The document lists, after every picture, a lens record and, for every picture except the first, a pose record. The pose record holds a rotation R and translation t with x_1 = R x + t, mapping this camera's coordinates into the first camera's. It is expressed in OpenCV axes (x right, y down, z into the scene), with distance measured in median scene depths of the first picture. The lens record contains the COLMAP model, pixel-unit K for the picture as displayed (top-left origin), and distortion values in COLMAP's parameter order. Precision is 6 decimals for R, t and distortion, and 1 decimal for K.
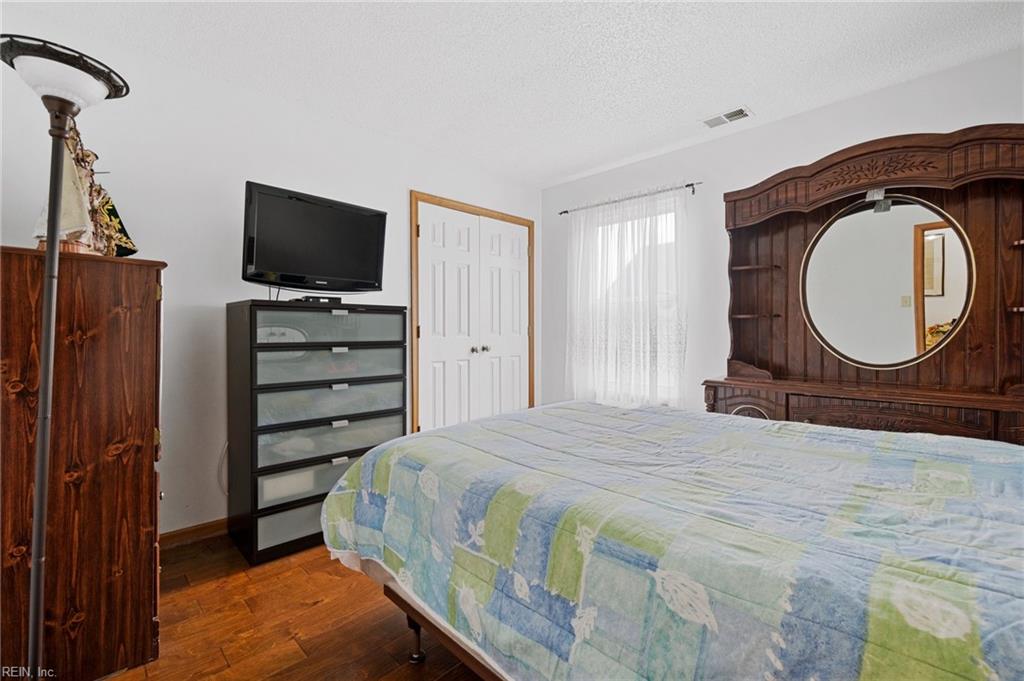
lens RADIAL K [[441.7, 0, 514.5], [0, 441.7, 335.0], [0, 0, 1]] dist [-0.005506, -0.000305]
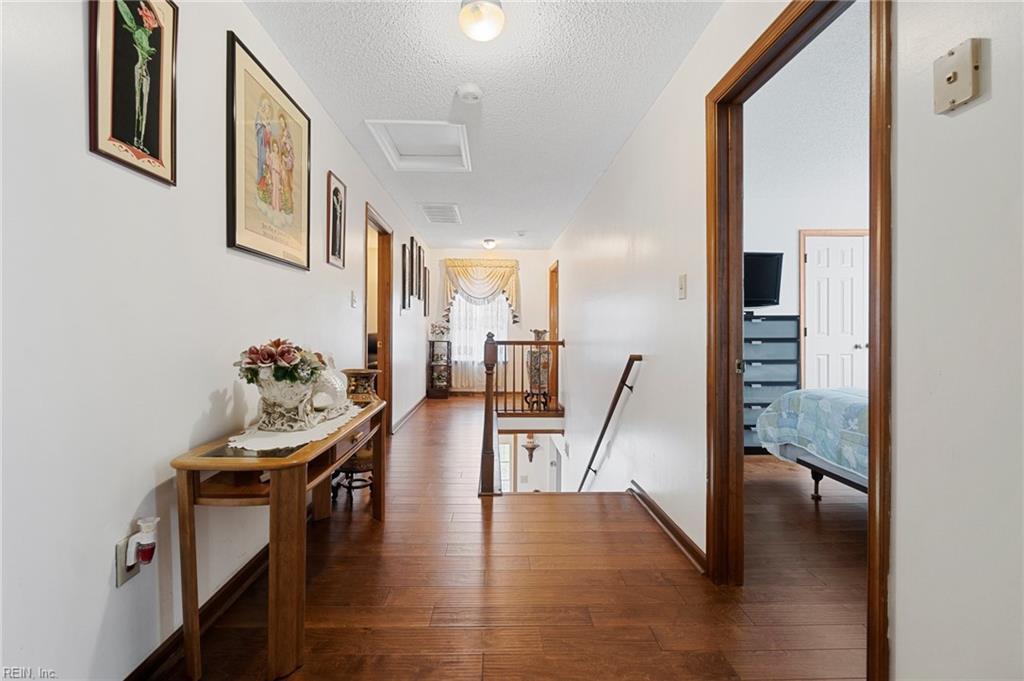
lens RADIAL K [[441.7, 0, 506.2], [0, 441.7, 336.9], [0, 0, 1]] dist [-0.005506, -0.000305]
pose [[0.714763, 0.001187, -0.699366, 0.090452], [0.000544, 0.999997, 0.002254, 0.005504], [0.699367, -0.001992, 0.714760, -0.761337]]
